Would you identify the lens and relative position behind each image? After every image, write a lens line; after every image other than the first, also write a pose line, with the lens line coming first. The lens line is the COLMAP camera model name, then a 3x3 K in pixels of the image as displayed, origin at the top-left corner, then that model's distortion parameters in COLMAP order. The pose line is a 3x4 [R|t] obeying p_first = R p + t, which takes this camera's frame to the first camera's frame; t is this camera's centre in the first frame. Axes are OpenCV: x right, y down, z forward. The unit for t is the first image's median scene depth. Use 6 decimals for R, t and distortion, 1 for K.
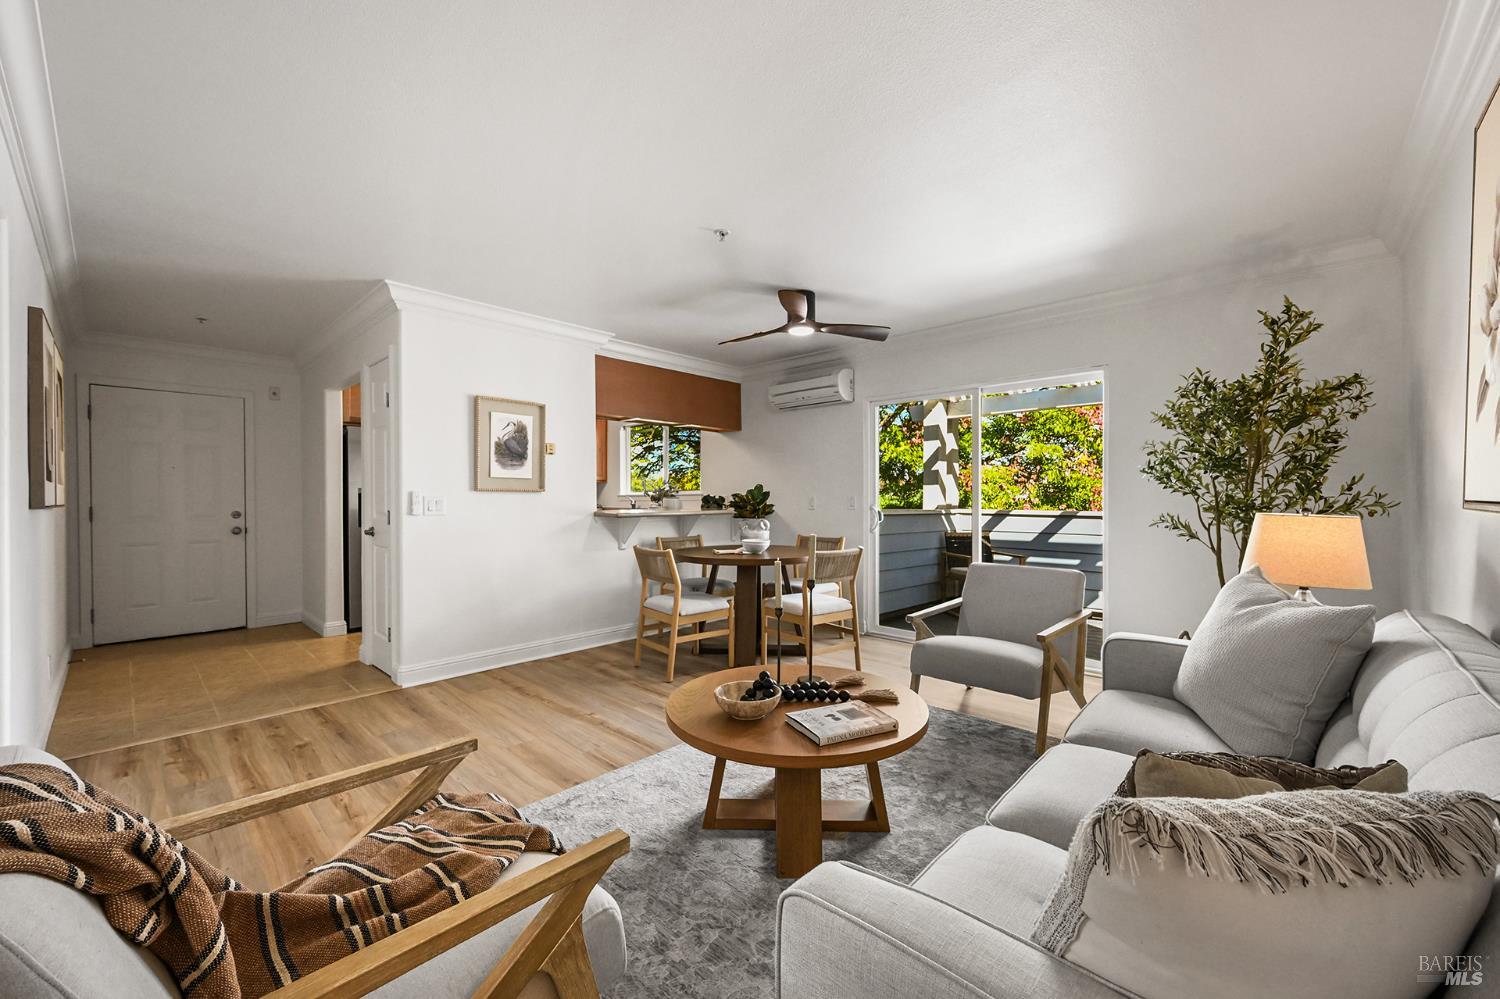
lens RADIAL K [[590.9, 0, 750.0], [0, 590.9, 499.5], [0, 0, 1]] dist [0.001177, 0.000039]
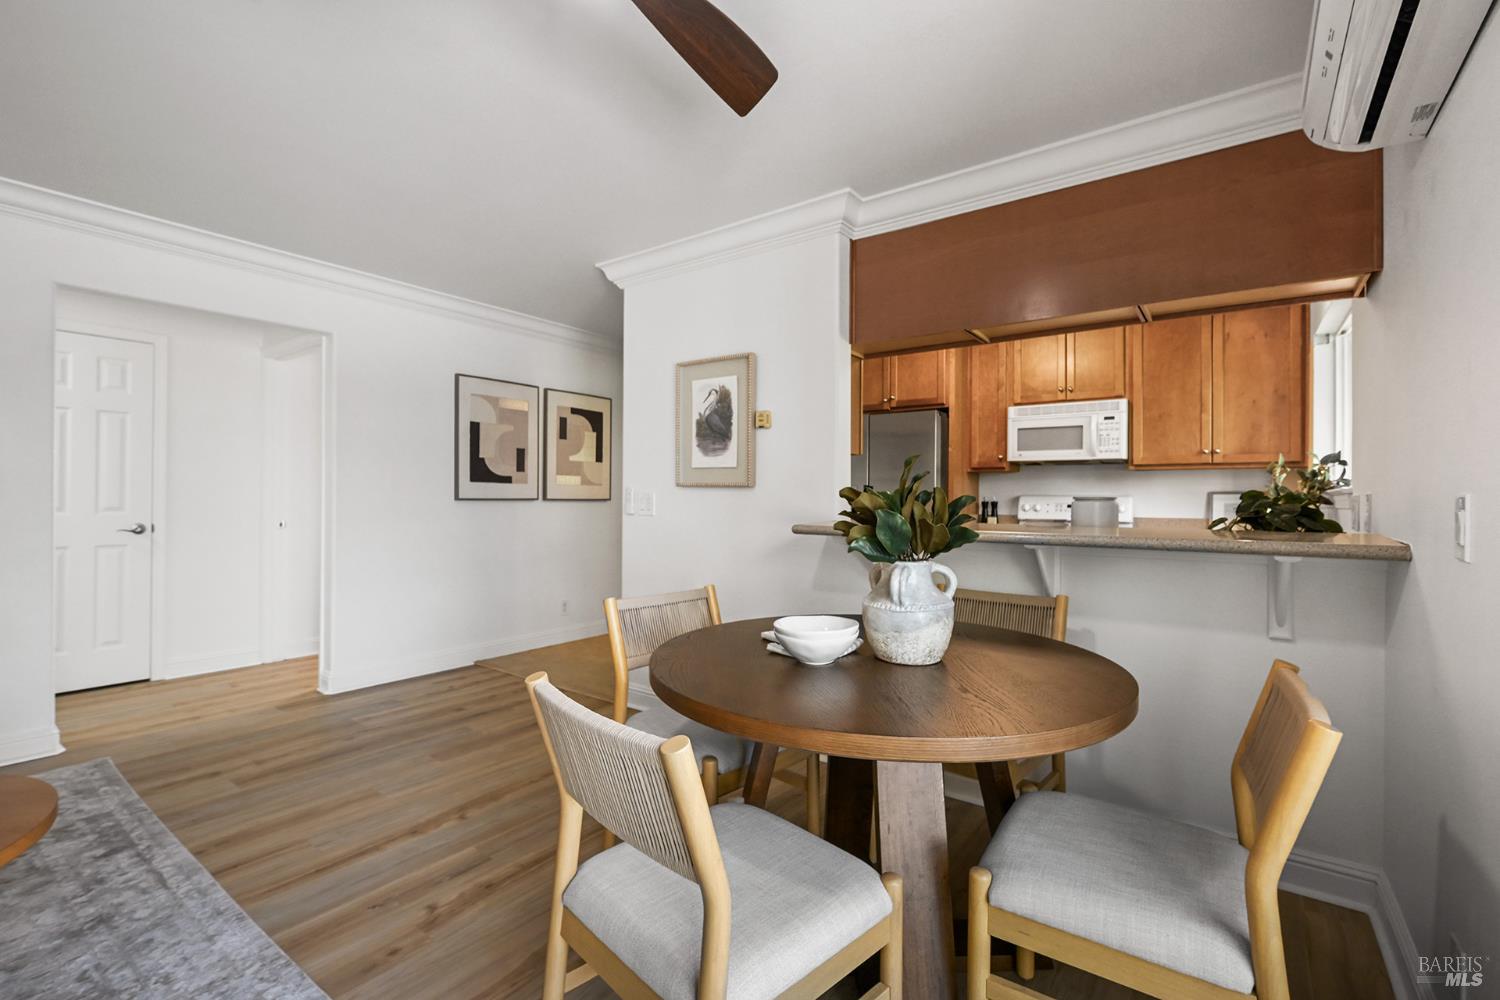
lens RADIAL K [[667.1, 0, 750.0], [0, 667.1, 500.0], [0, 0, 1]] dist [-0.000186, 0.000043]
pose [[0.119558, 0.008578, -0.992790, 0.399162], [-0.024690, 0.999679, 0.005664, -0.003751], [0.992520, 0.023834, 0.119732, 0.960668]]
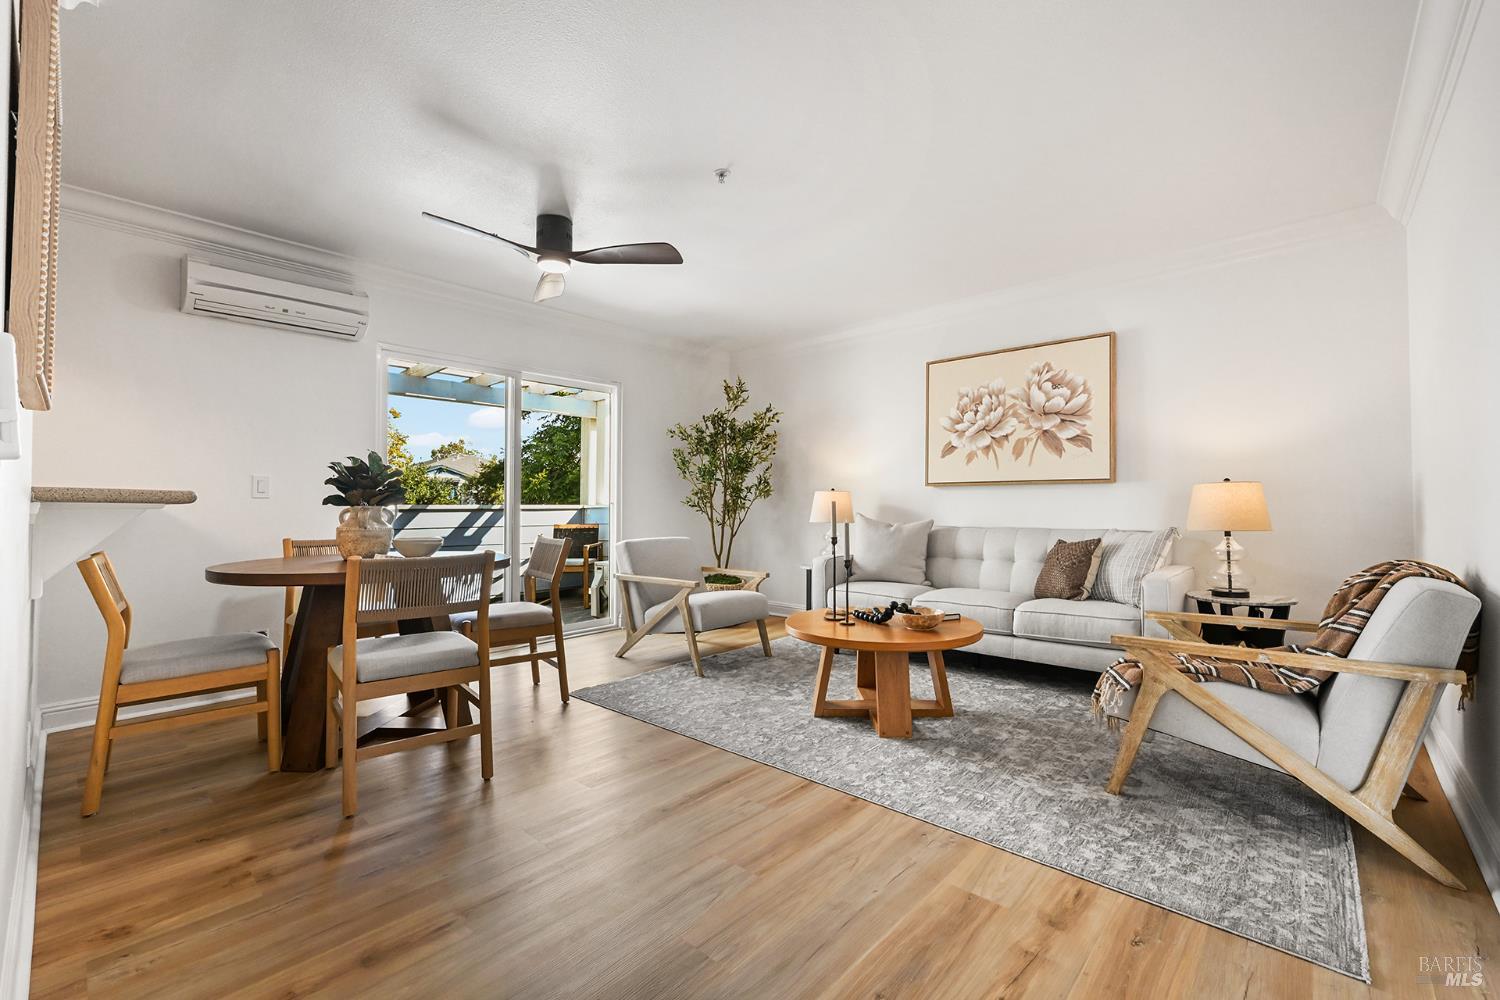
lens RADIAL K [[624.7, 0, 750.0], [0, 624.7, 500.0], [0, 0, 1]] dist [0.000162, 0.000061]
pose [[-0.017367, 0.011242, 0.999786, -0.701076], [0.009188, 0.999896, -0.011083, 0.040247], [-0.999807, 0.008994, -0.017468, 0.692588]]
